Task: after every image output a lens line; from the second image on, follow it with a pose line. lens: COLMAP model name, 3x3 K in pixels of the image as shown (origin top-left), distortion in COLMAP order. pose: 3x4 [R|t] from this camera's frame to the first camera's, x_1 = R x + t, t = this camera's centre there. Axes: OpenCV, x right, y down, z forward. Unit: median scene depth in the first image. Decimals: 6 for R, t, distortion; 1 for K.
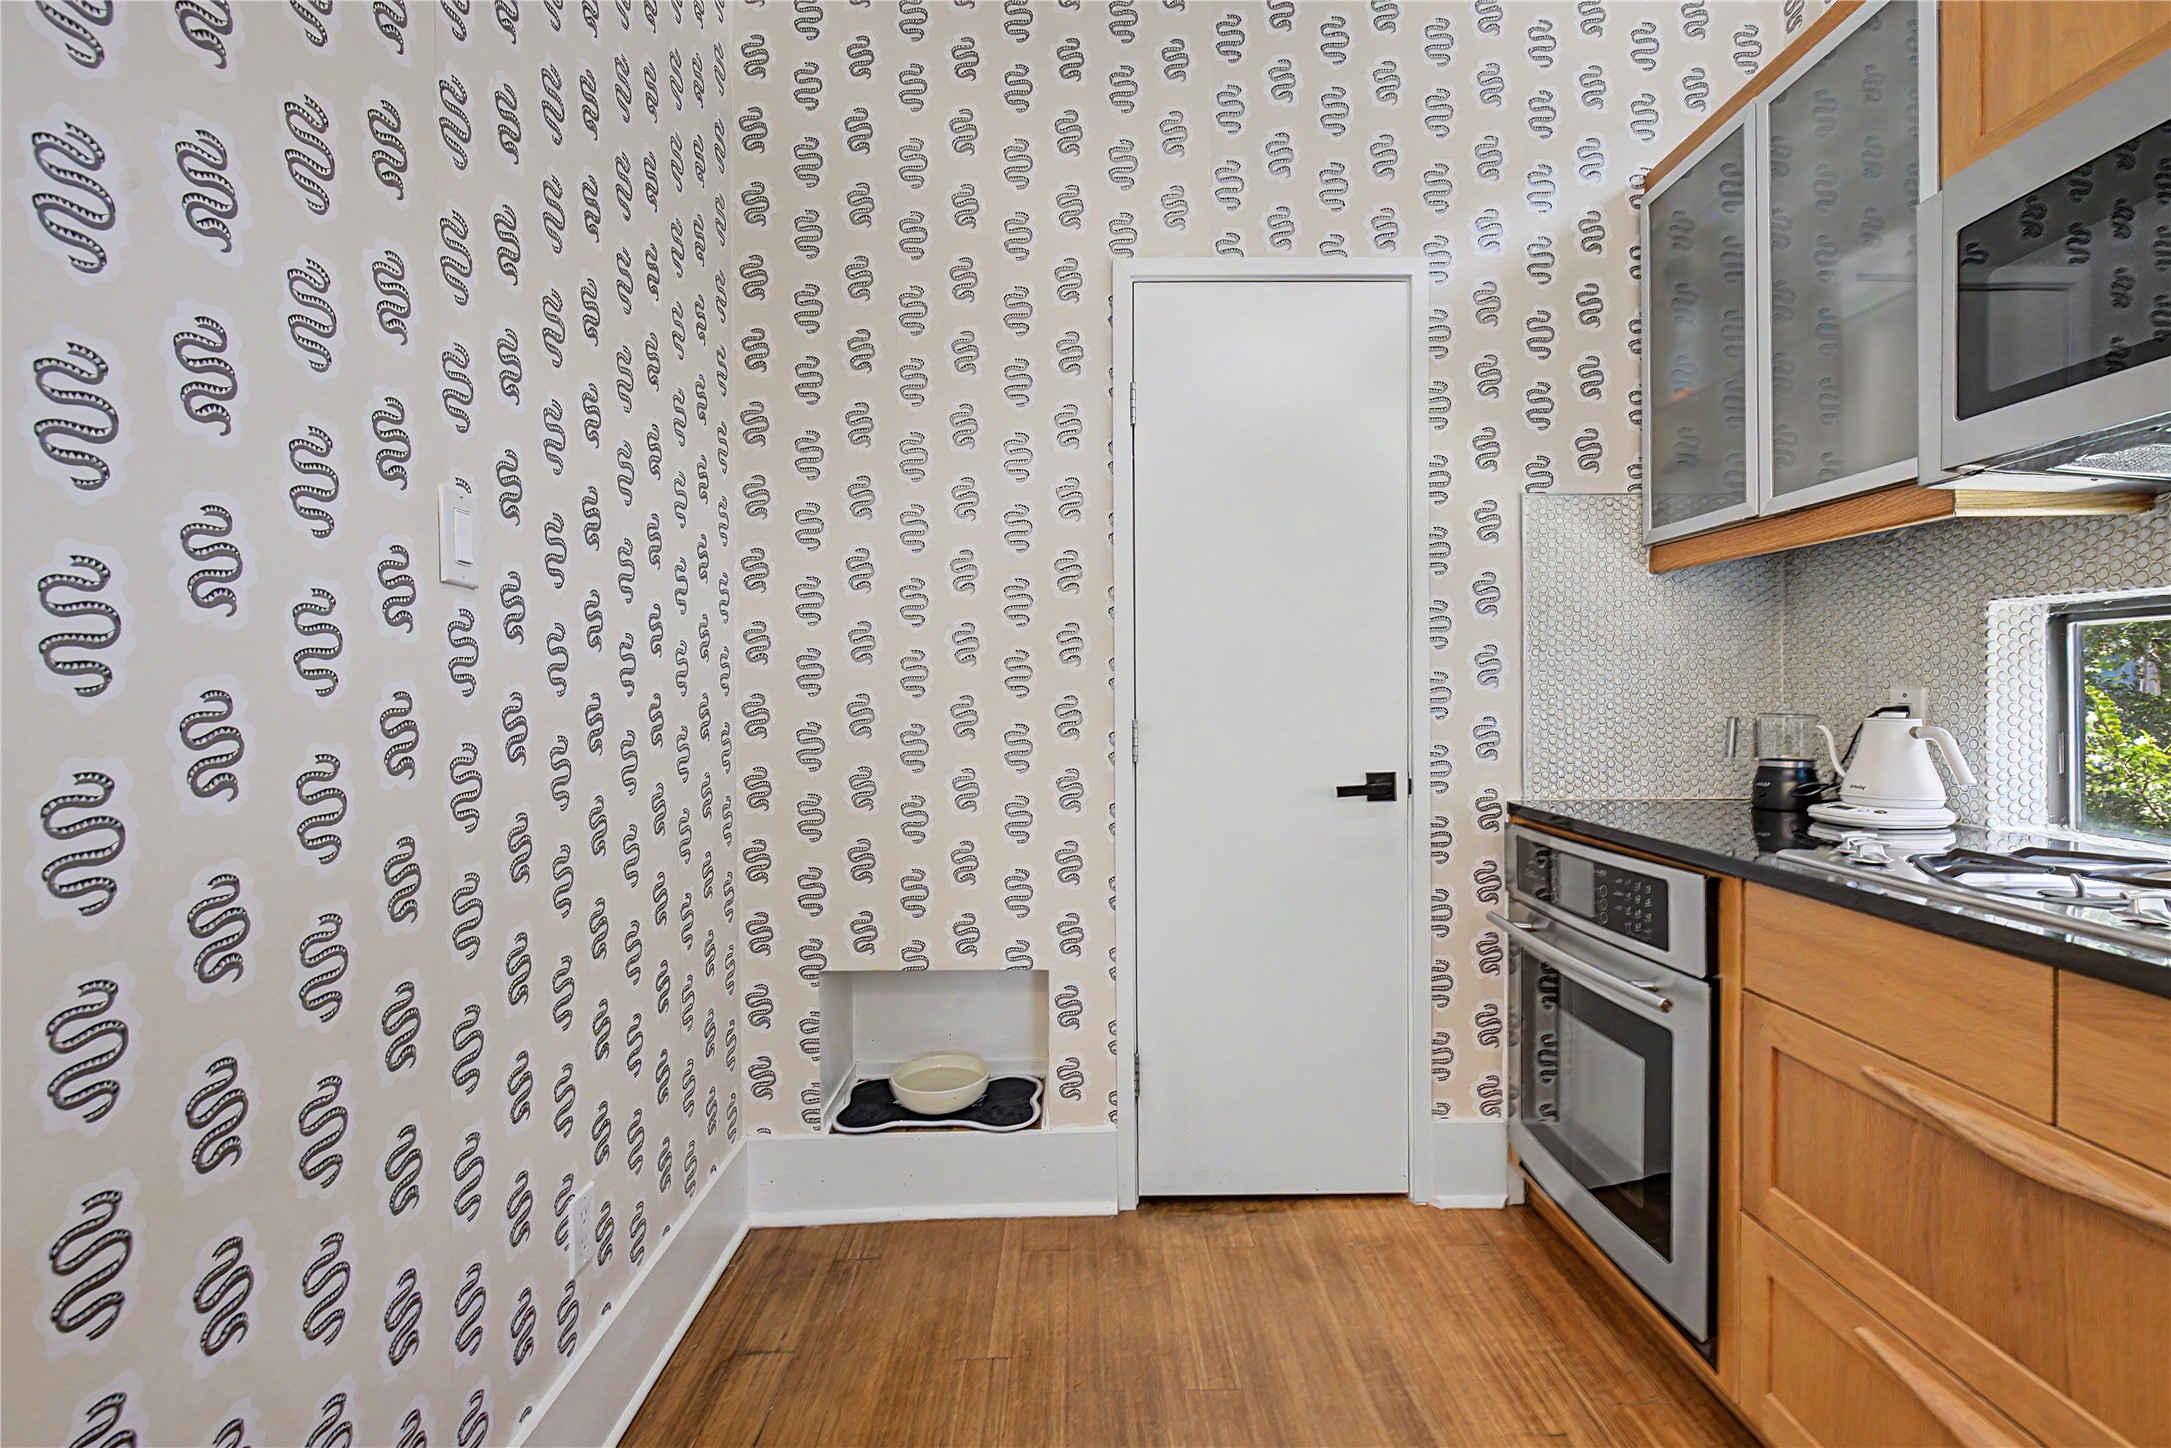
lens RADIAL K [[1005.5, 0, 1088.1], [0, 1005.5, 709.4], [0, 0, 1]] dist [0.000416, 0.000445]
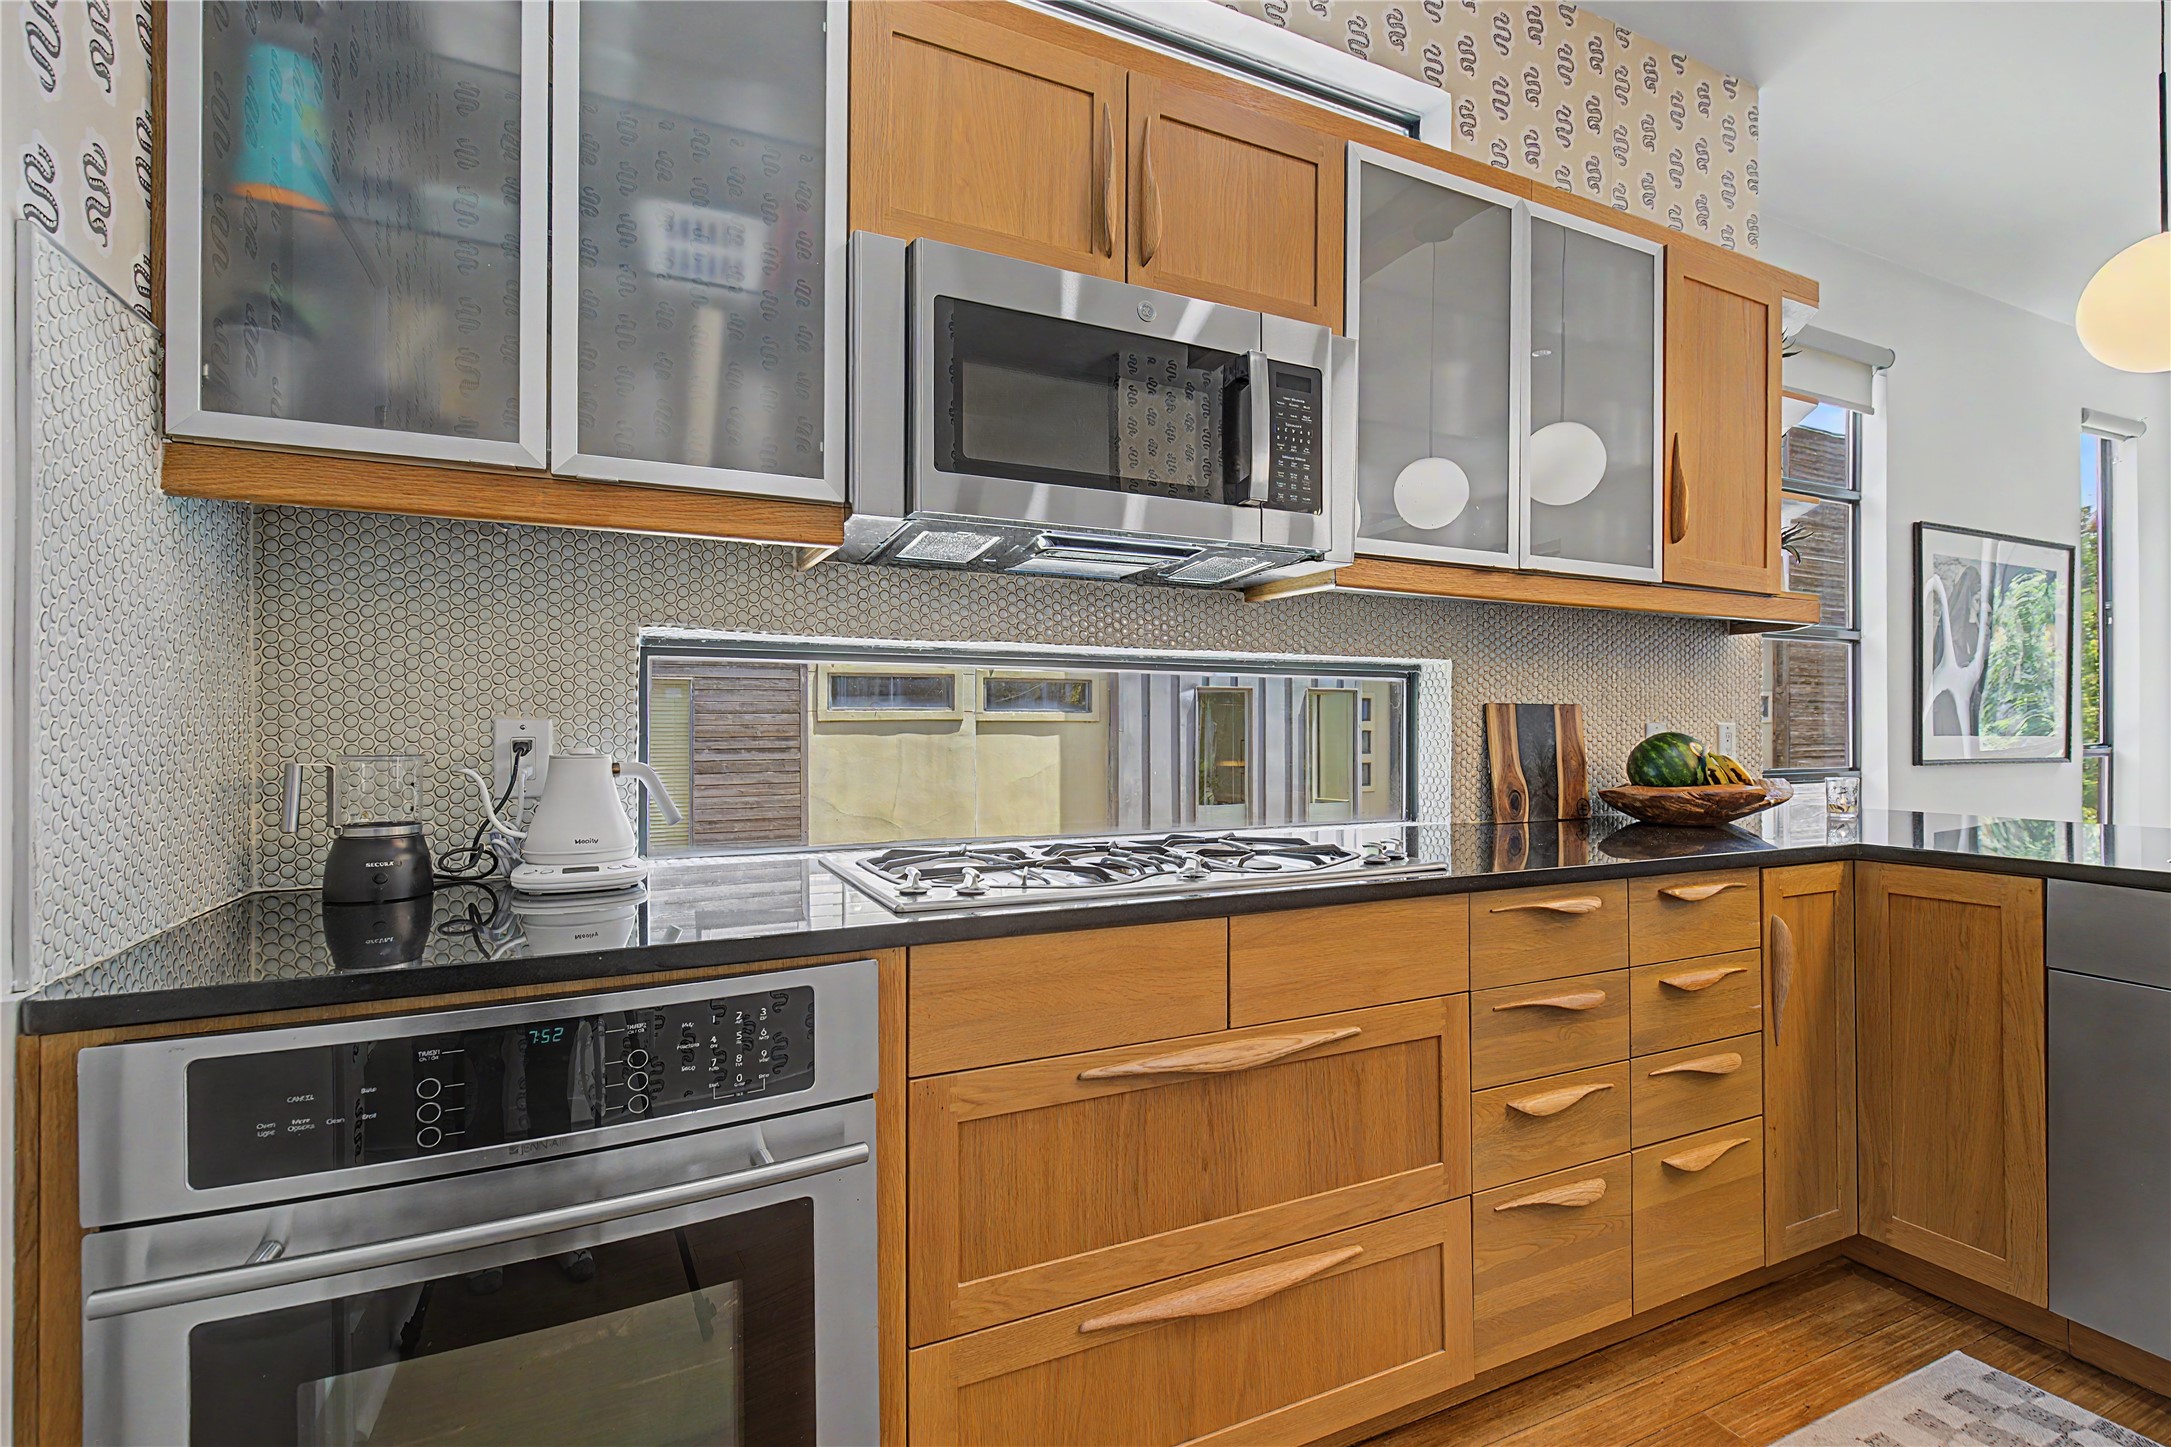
lens RADIAL K [[1005.5, 0, 1088.1], [0, 1005.5, 708.9], [0, 0, 1]] dist [0.000416, 0.000445]
pose [[-0.426580, 0.019862, 0.904232, -0.147201], [0.021252, 0.999703, -0.011933, -0.011536], [-0.904200, 0.014126, -0.426876, 1.106714]]
